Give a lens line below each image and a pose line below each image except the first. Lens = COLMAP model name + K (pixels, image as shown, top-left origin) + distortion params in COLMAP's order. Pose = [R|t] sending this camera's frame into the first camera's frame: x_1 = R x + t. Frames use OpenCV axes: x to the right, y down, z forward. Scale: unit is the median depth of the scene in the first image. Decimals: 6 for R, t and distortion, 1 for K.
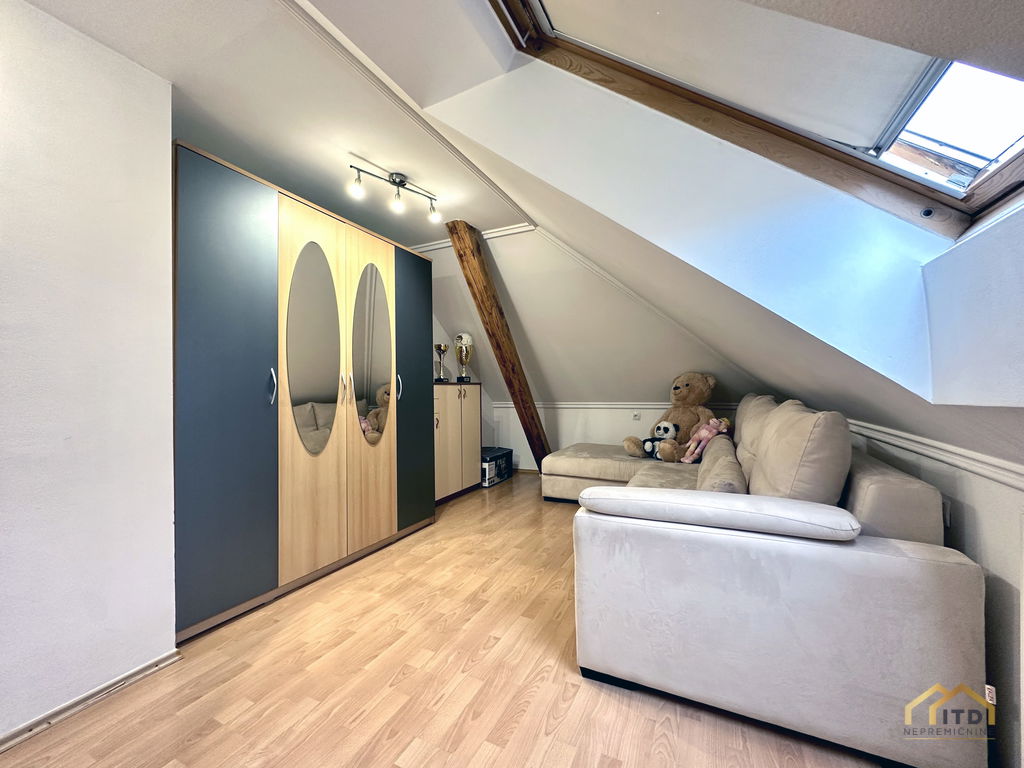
lens RADIAL K [[405.3, 0, 512.0], [0, 405.3, 384.0], [0, 0, 1]] dist [-0.002391, 0.000187]
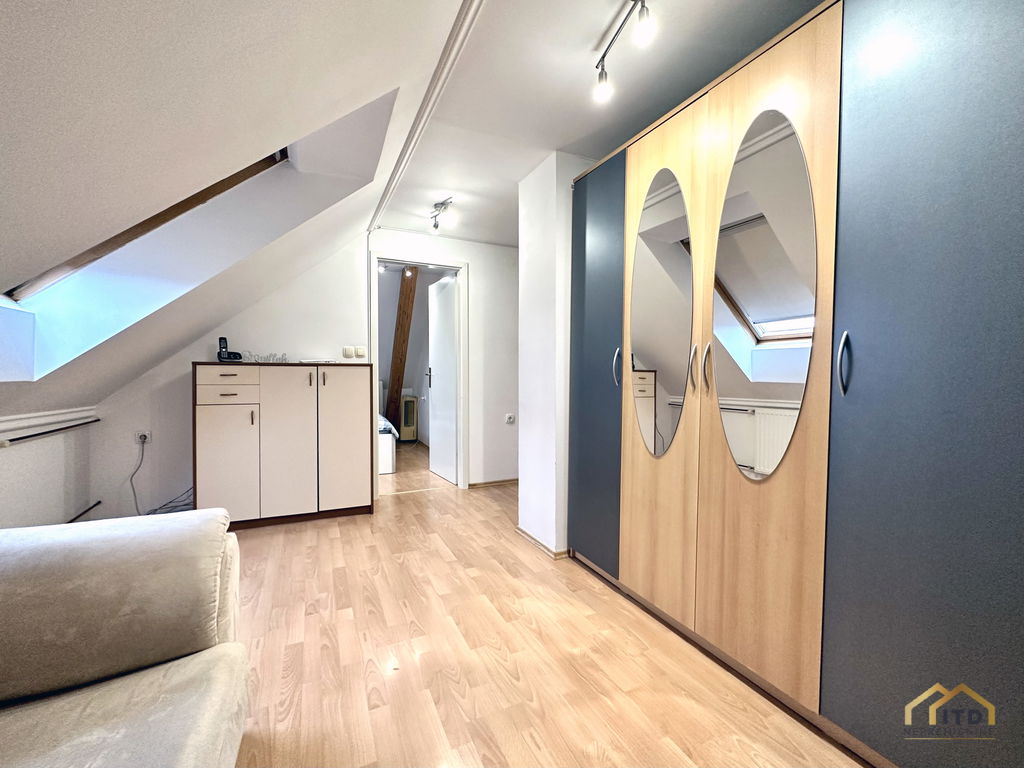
lens RADIAL K [[430.2, 0, 510.2], [0, 430.2, 381.1], [0, 0, 1]] dist [-0.000953, 0.000152]
pose [[-0.628226, 0.029980, -0.777453, 0.386926], [0.020090, 0.999549, 0.022311, 0.014858], [0.777771, -0.001603, -0.628545, 1.628110]]
